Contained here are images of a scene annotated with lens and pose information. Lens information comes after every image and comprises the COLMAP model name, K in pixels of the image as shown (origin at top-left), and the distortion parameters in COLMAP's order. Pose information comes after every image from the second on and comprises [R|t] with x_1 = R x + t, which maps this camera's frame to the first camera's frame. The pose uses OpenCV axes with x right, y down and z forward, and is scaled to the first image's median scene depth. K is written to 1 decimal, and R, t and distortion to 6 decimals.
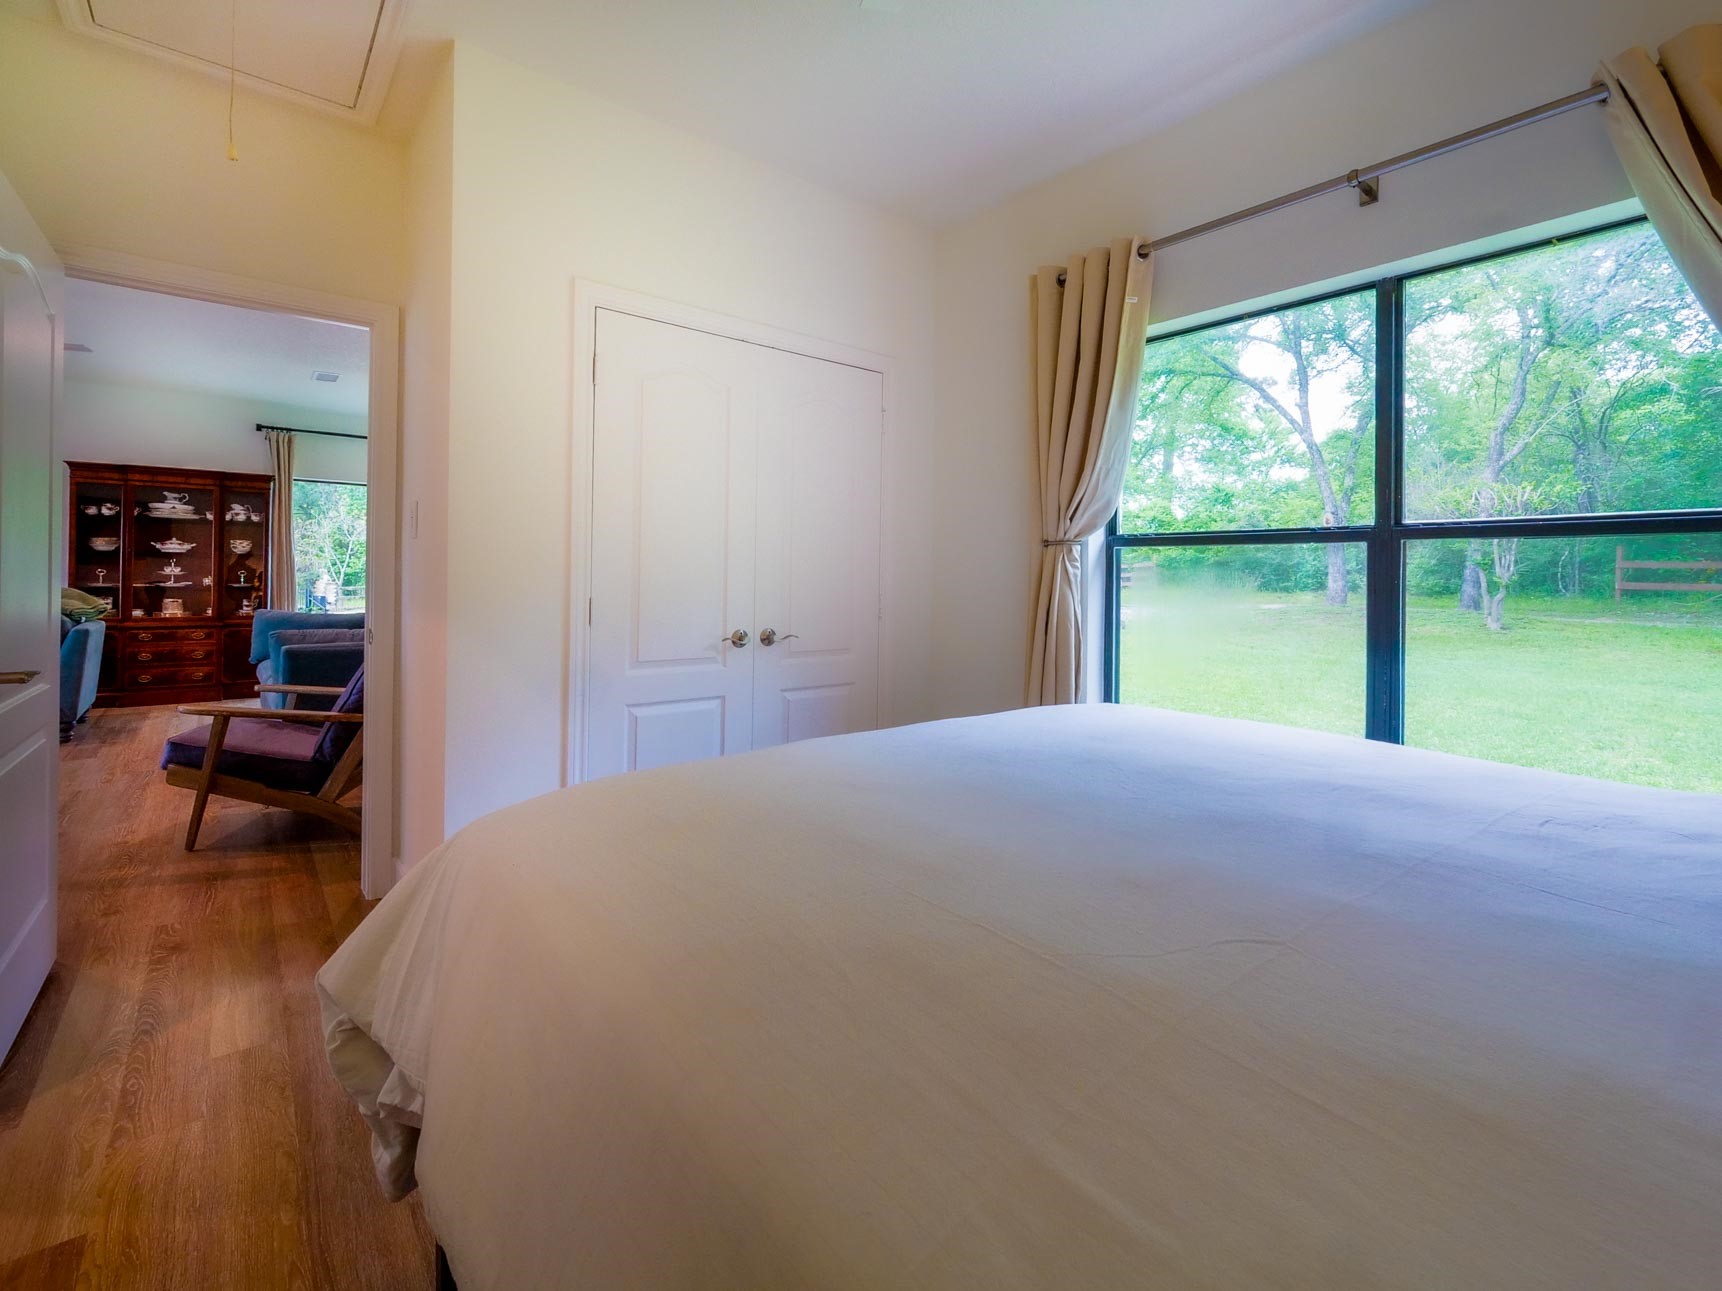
lens RADIAL K [[786.9, 0, 861.0], [0, 786.9, 645.5], [0, 0, 1]] dist [-0.000895, -0.000234]
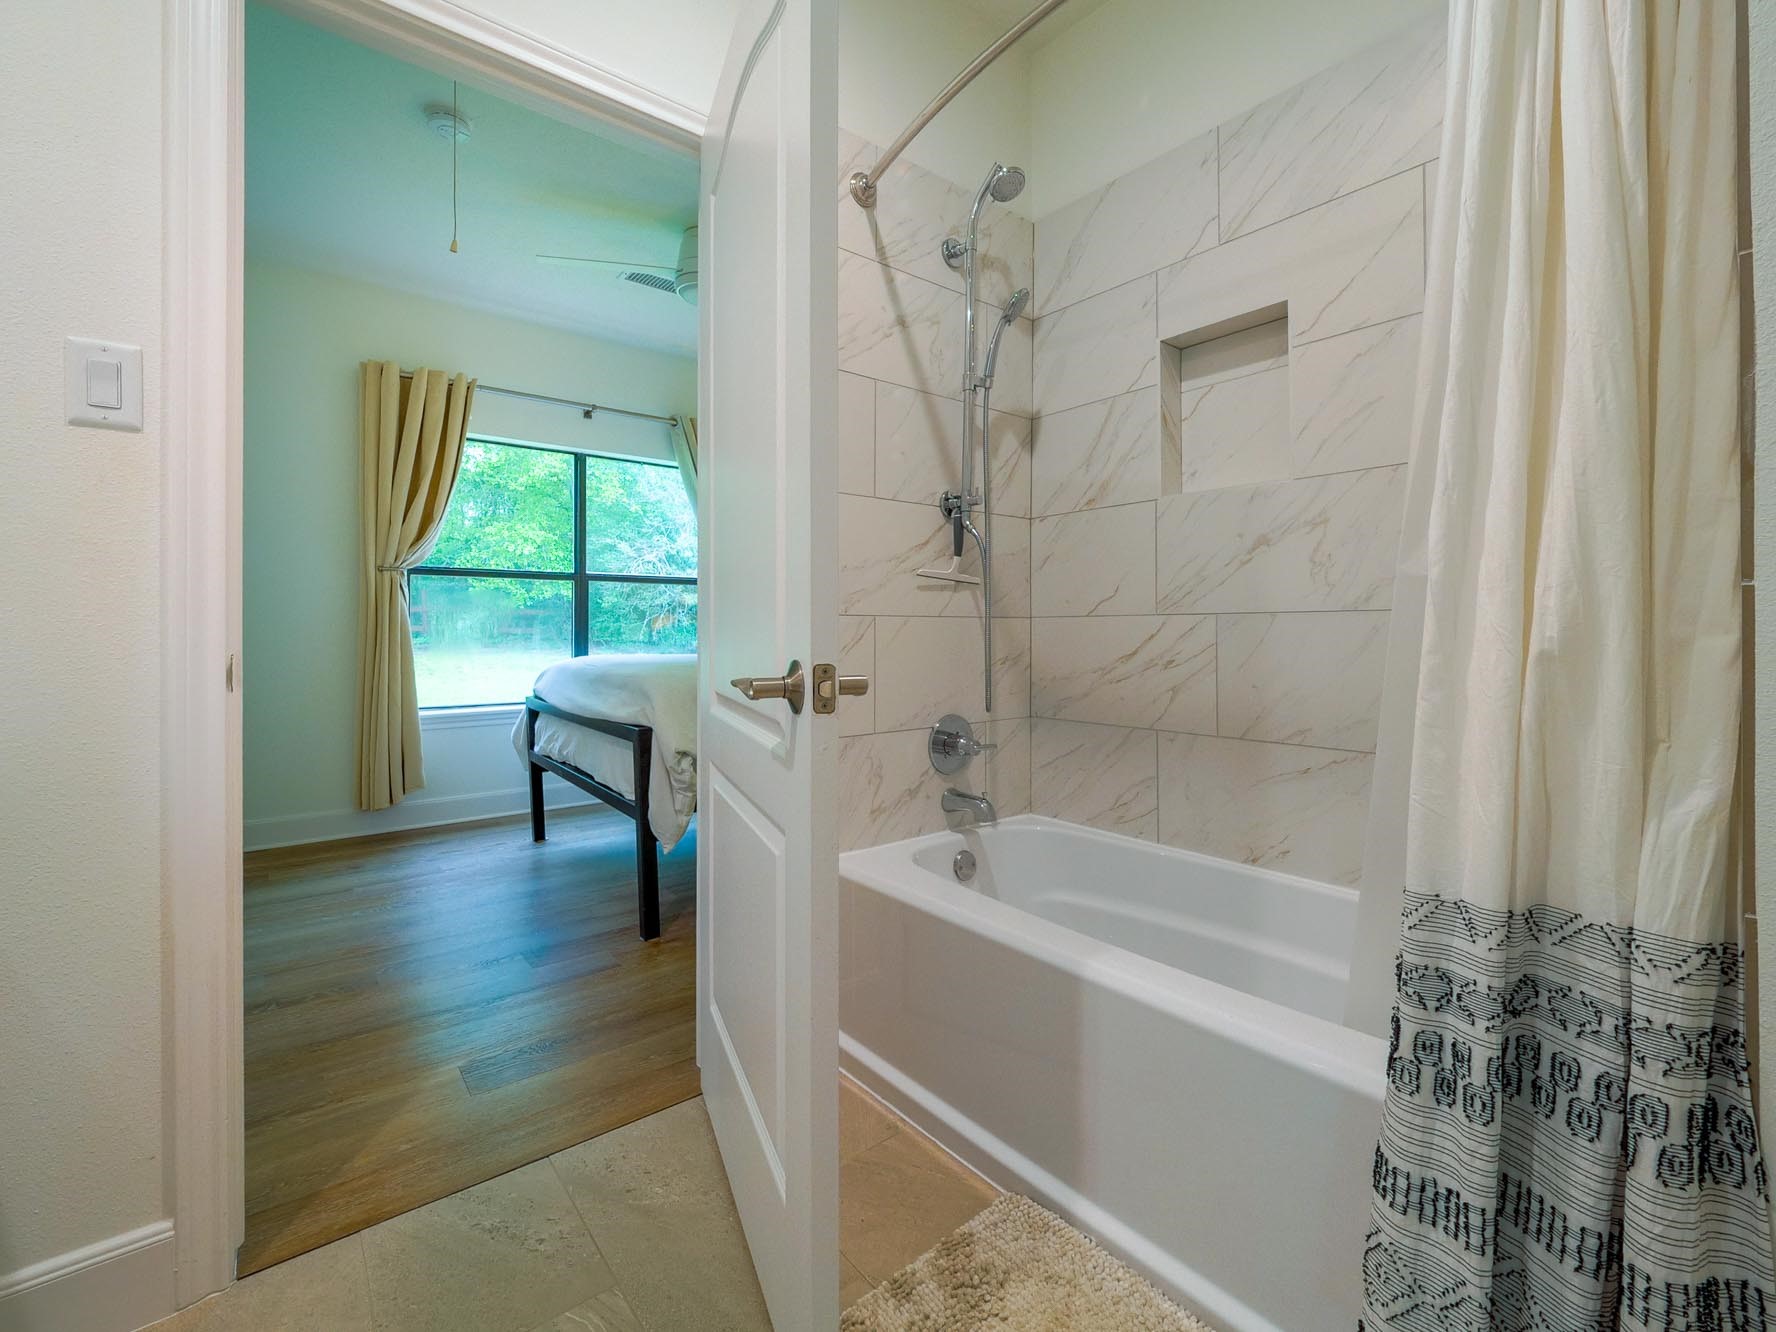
lens RADIAL K [[811.5, 0, 888.0], [0, 811.5, 666.0], [0, 0, 1]] dist [-0.000895, -0.000234]
pose [[0.002042, -0.057064, 0.998368, -1.402806], [0.091212, 0.994219, 0.056641, 0.036707], [-0.995829, 0.090948, 0.007235, 0.228644]]
